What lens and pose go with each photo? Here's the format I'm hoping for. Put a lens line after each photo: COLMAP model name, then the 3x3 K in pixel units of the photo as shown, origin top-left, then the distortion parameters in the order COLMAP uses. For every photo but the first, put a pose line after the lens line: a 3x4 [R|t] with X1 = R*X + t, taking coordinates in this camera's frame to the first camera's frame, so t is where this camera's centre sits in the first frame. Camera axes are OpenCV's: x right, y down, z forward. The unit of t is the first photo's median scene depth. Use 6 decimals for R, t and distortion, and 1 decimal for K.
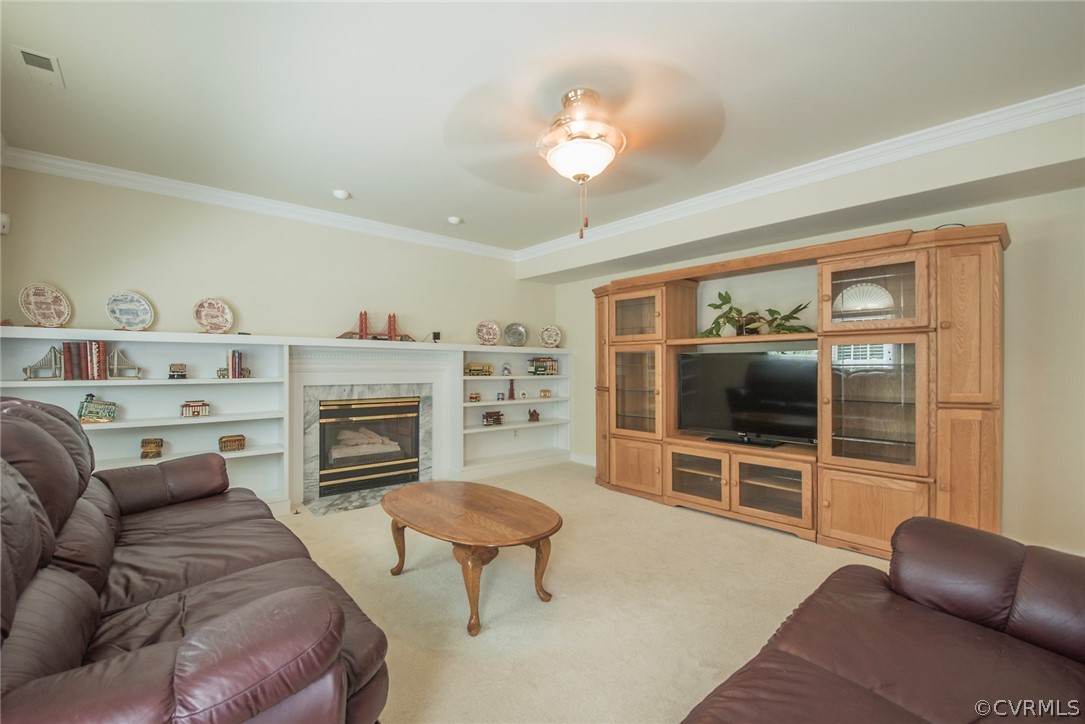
lens RADIAL K [[463.8, 0, 542.5], [0, 463.8, 366.9], [0, 0, 1]] dist [-0.000936, -0.010906]
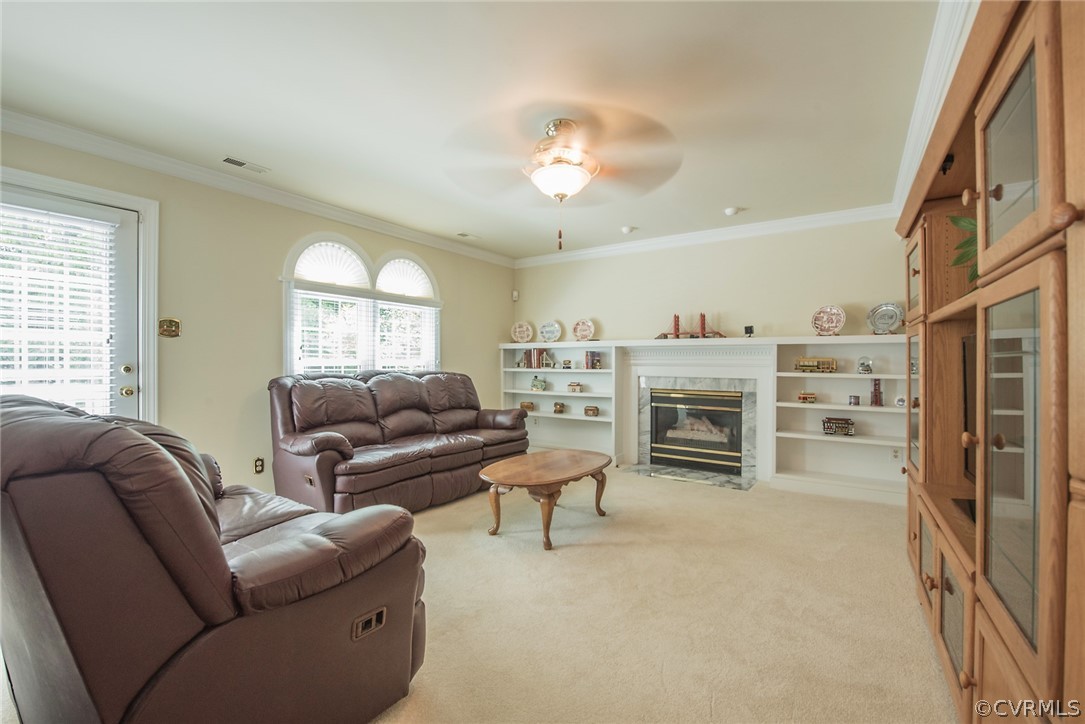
lens RADIAL K [[463.8, 0, 542.5], [0, 463.8, 366.9], [0, 0, 1]] dist [-0.000936, -0.010906]
pose [[0.255071, 0.010809, -0.966862, 0.638544], [-0.000822, 0.999940, 0.010962, -0.000254], [0.966922, -0.002002, 0.255065, 0.362185]]
